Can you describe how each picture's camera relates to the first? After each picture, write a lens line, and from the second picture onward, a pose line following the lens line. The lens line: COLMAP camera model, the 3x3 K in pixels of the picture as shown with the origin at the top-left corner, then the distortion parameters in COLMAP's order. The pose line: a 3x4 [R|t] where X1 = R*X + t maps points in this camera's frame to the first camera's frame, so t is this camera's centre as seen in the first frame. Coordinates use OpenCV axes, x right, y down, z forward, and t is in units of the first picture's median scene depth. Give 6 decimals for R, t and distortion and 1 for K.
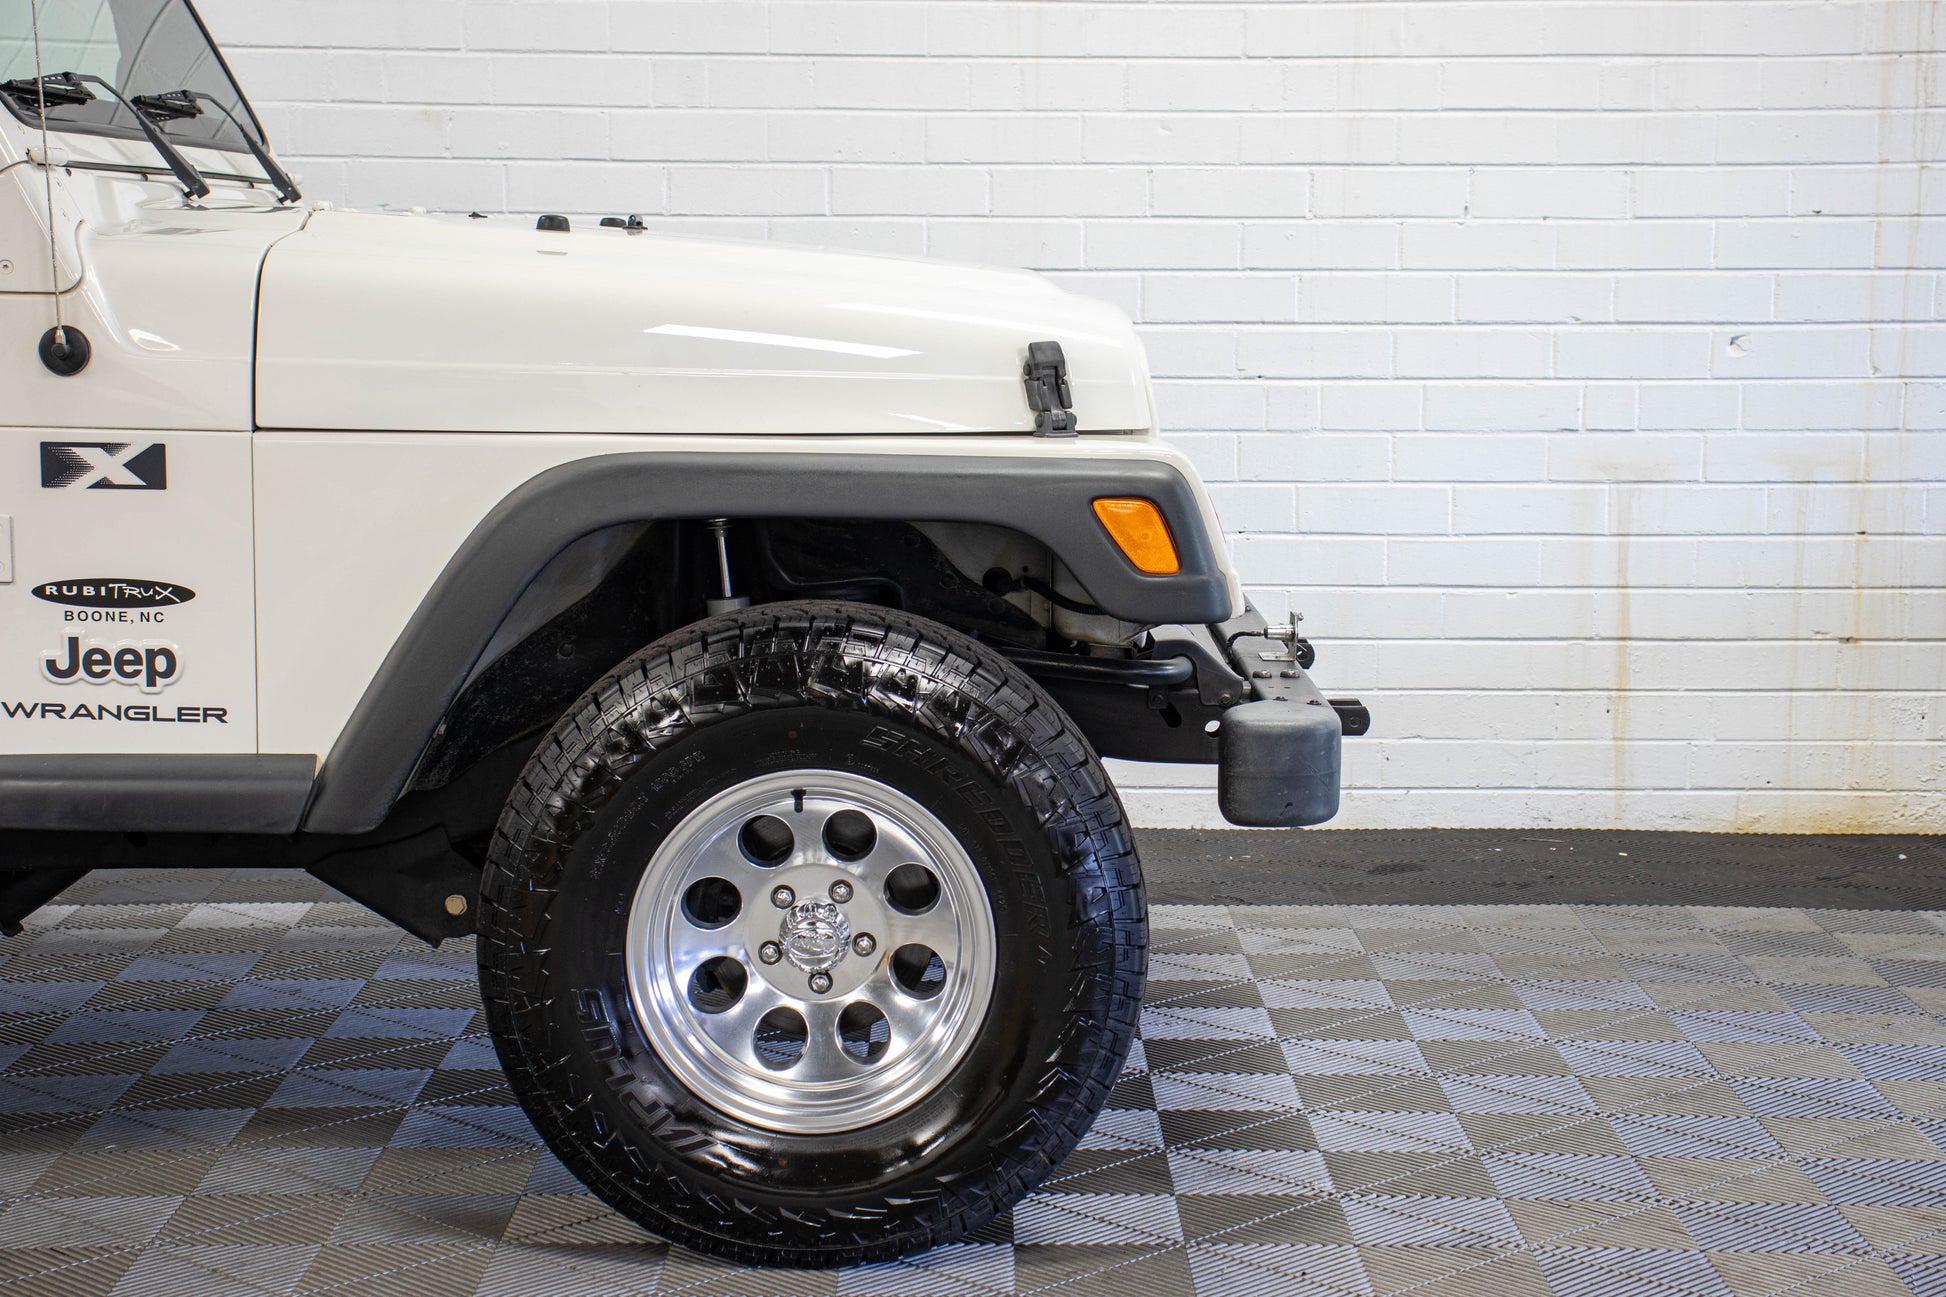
lens RADIAL K [[3149.2, 0, 987.2], [0, 3149.2, 652.0], [0, 0, 1]] dist [0.169410, 0.000000]
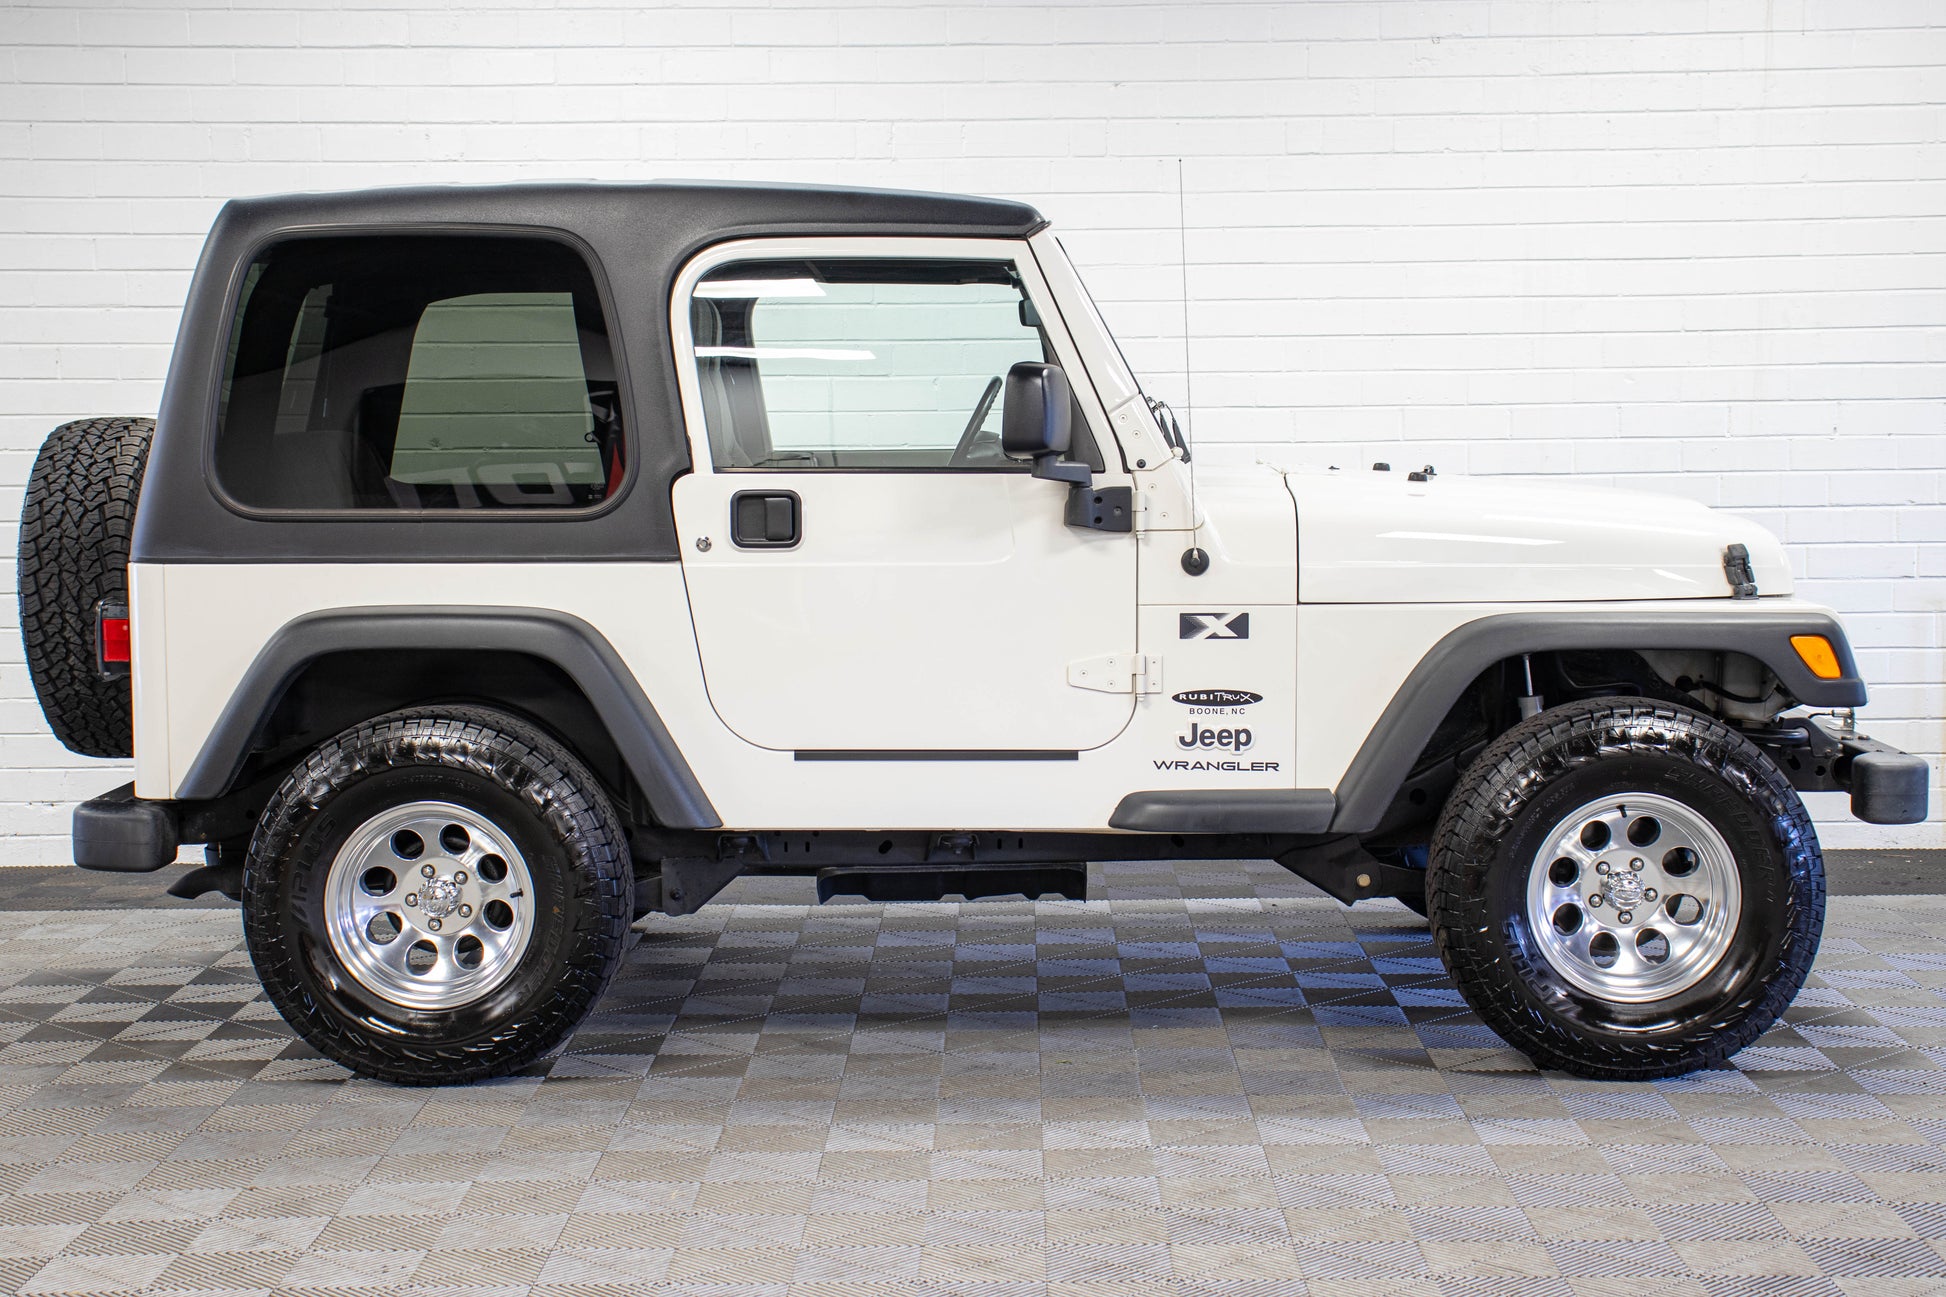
lens RADIAL K [[3149.2, 0, 892.9], [0, 3149.2, 640.5], [0, 0, 1]] dist [0.169410, 0.000000]
pose [[0.999800, -0.014025, 0.014259, -0.476977], [0.014534, 0.999237, -0.036253, 0.010426], [-0.013740, 0.036453, 0.999241, -0.740388]]
